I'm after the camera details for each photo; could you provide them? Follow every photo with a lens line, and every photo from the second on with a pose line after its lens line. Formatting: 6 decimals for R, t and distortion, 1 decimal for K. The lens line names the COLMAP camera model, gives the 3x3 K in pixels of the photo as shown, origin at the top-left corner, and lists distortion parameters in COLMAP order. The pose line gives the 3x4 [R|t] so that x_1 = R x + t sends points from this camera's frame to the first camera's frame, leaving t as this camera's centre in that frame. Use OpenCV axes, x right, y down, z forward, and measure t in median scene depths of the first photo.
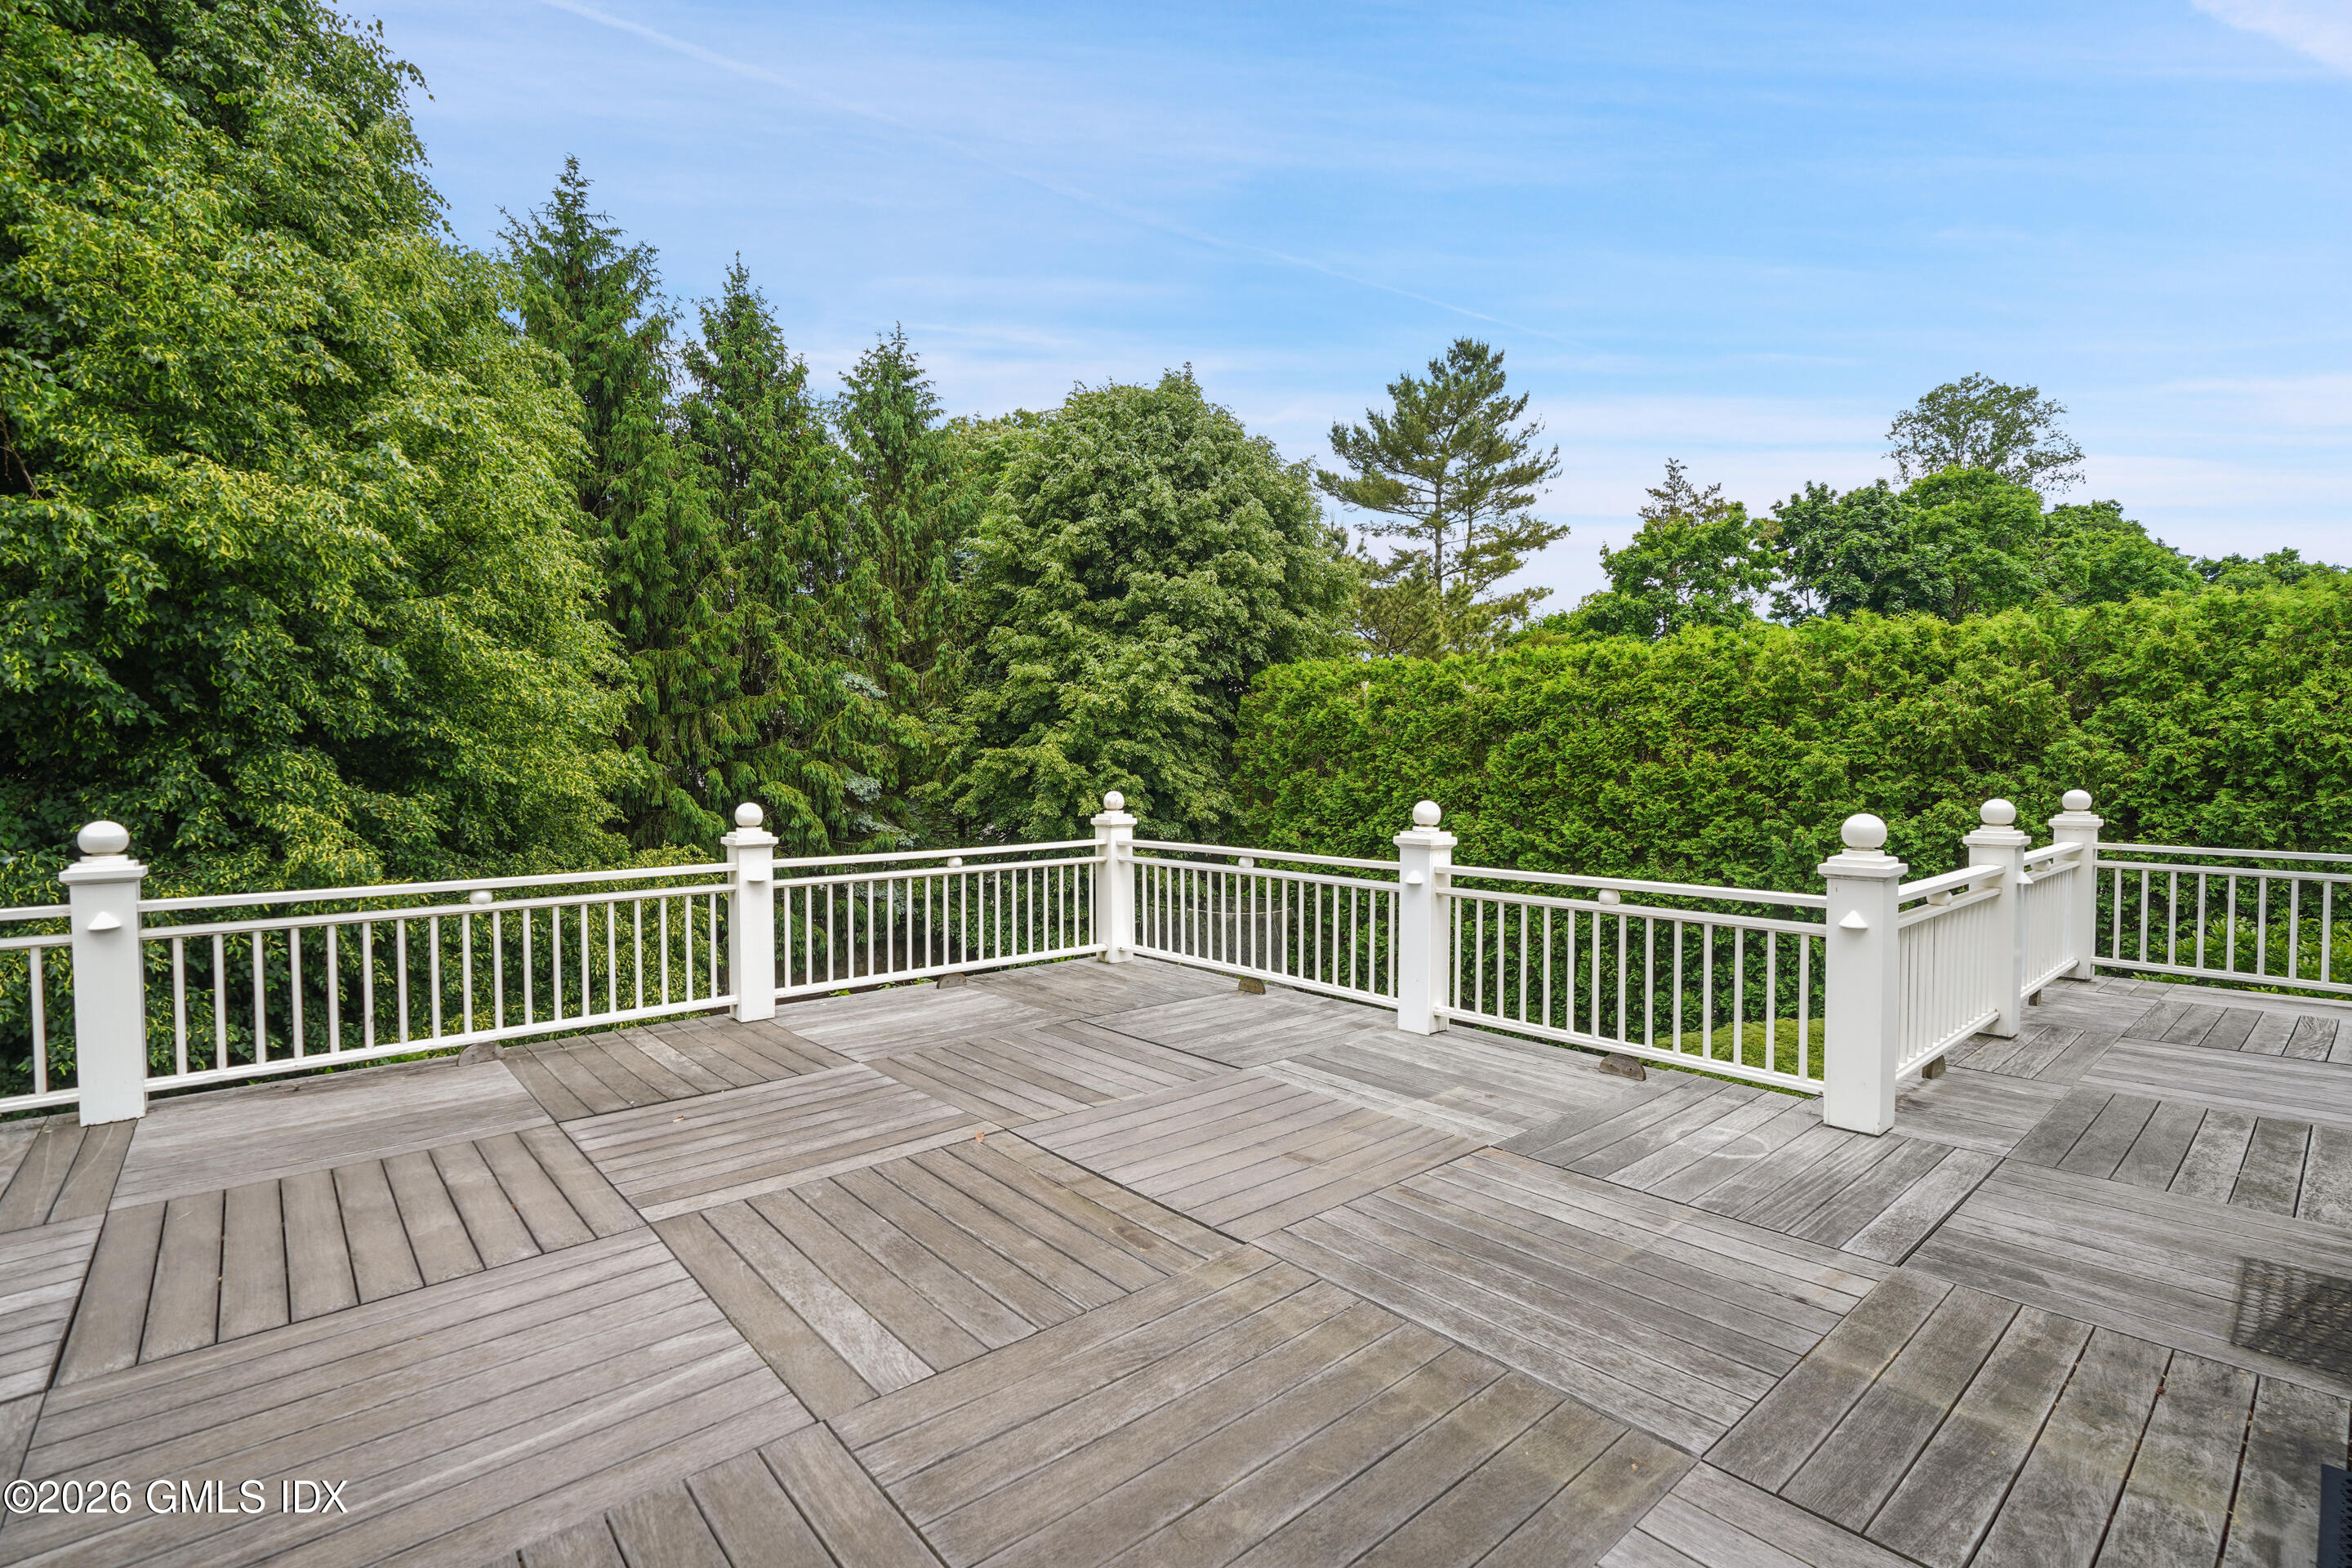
lens RADIAL K [[1076.1, 0, 1126.3], [0, 1076.1, 808.4], [0, 0, 1]] dist [-0.009434, 0.000095]
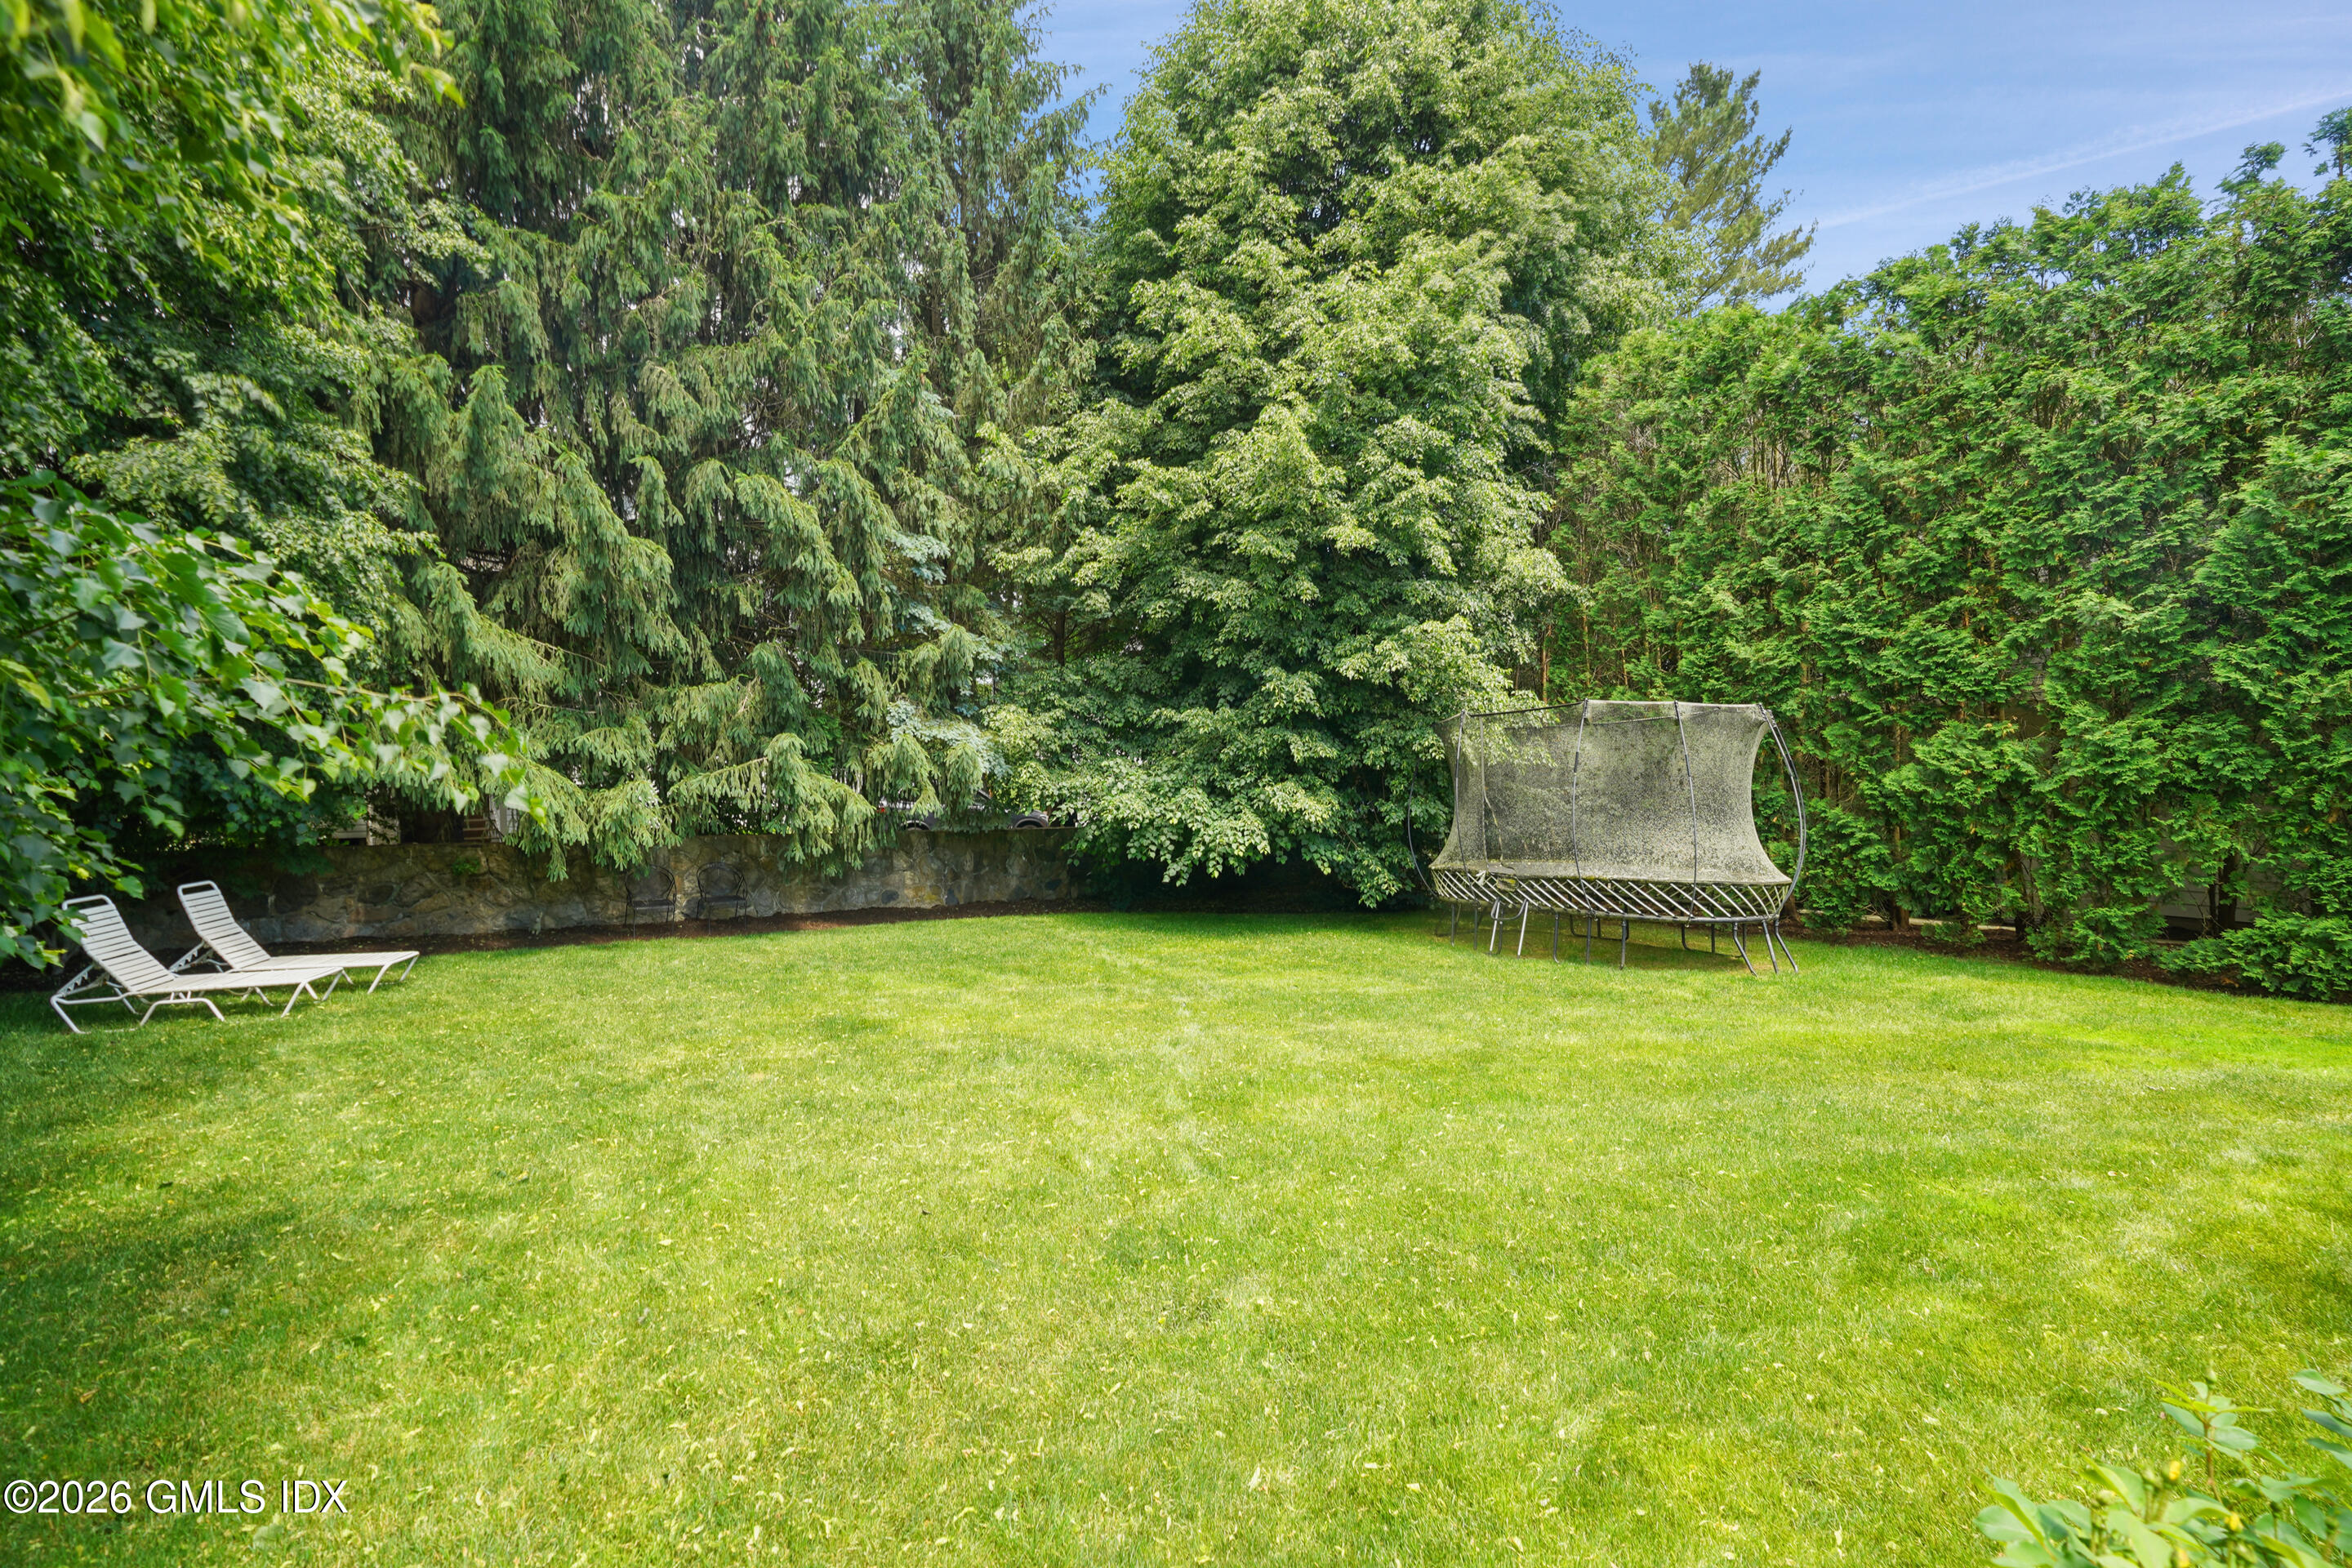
lens RADIAL K [[1076.1, 0, 1126.3], [0, 1076.1, 808.4], [0, 0, 1]] dist [-0.009434, 0.000095]
pose [[0.999988, -0.003378, 0.003641, -0.149945], [0.003377, 0.999994, 0.000459, 0.133072], [-0.003643, -0.000447, 0.999993, 0.463514]]
